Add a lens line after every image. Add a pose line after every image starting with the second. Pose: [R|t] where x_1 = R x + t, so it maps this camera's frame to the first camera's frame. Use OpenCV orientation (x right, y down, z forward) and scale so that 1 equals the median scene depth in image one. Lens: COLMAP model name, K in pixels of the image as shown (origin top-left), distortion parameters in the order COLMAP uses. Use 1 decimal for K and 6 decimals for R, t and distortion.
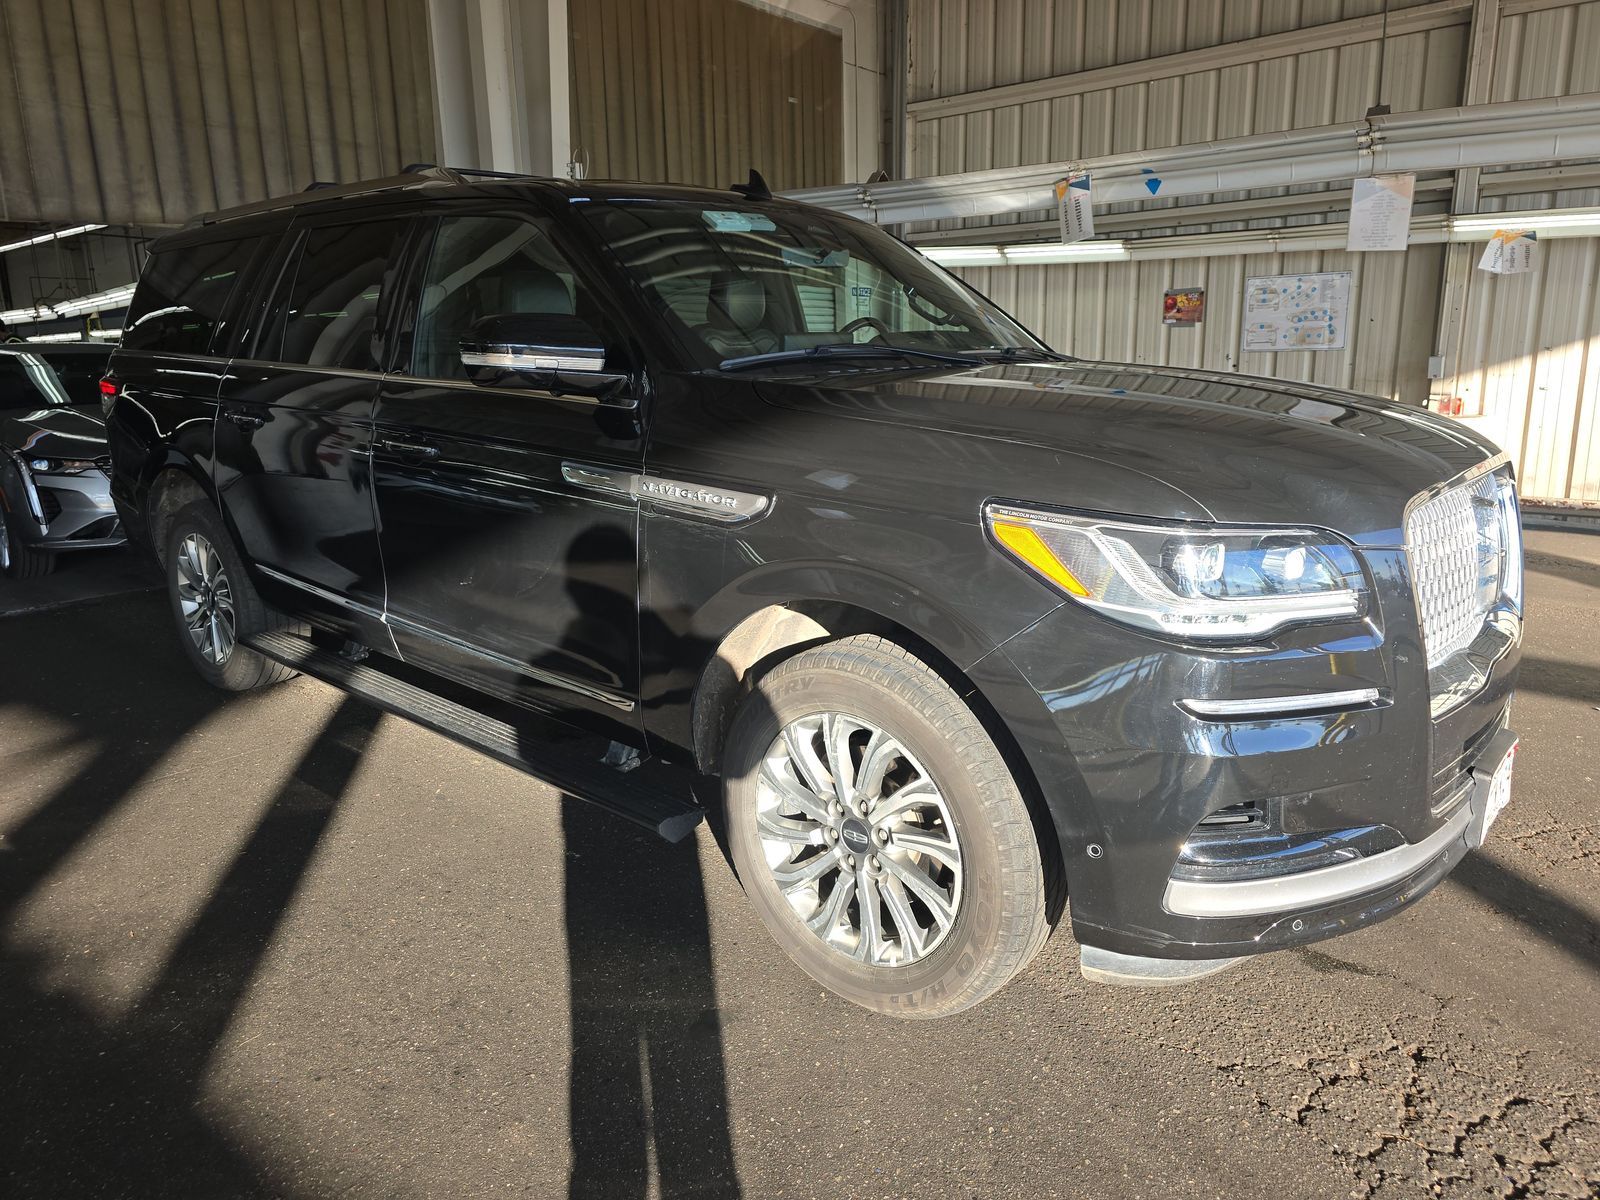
lens RADIAL K [[1077.1, 0, 809.7], [0, 1077.1, 596.1], [0, 0, 1]] dist [0.049241, -0.032416]
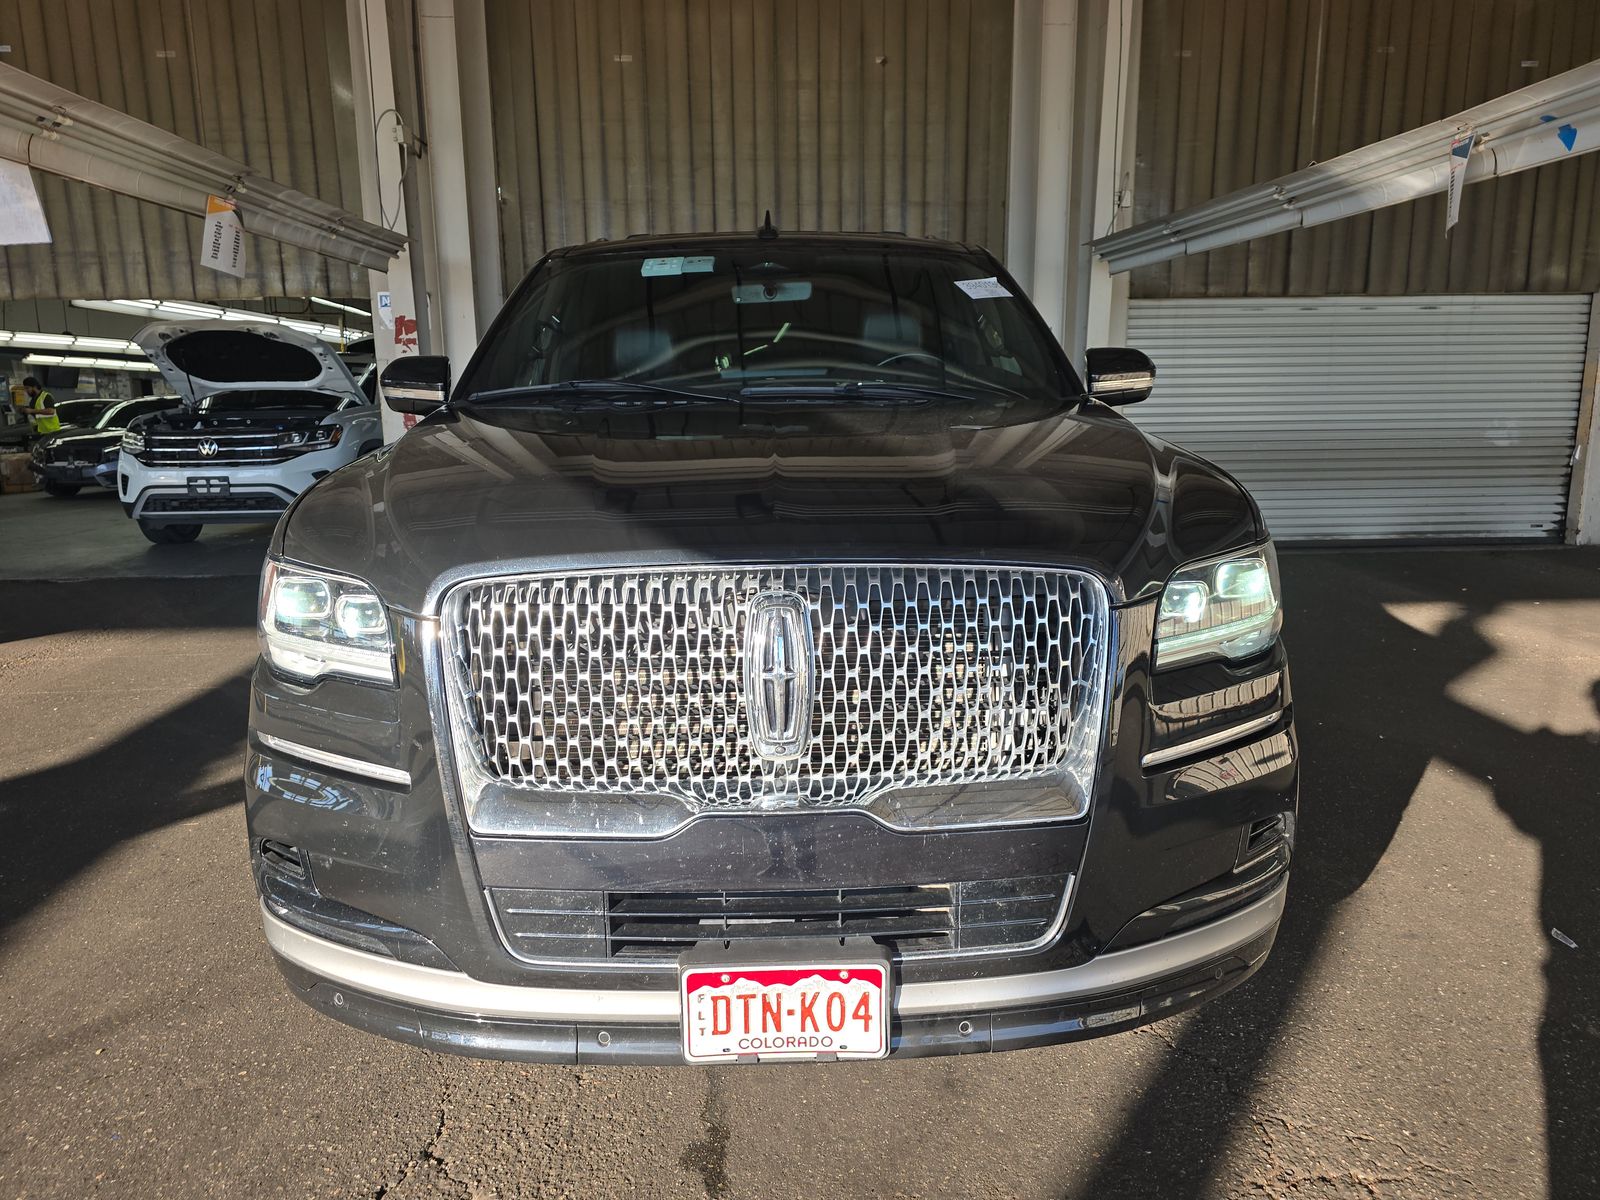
lens RADIAL K [[1077.1, 0, 798.5], [0, 1077.1, 595.2], [0, 0, 1]] dist [0.049241, -0.032416]
pose [[0.711999, 0.131693, -0.689721, 0.461710], [-0.151069, 0.987982, 0.032693, -0.045557], [0.685737, 0.080919, 0.723337, 0.196814]]
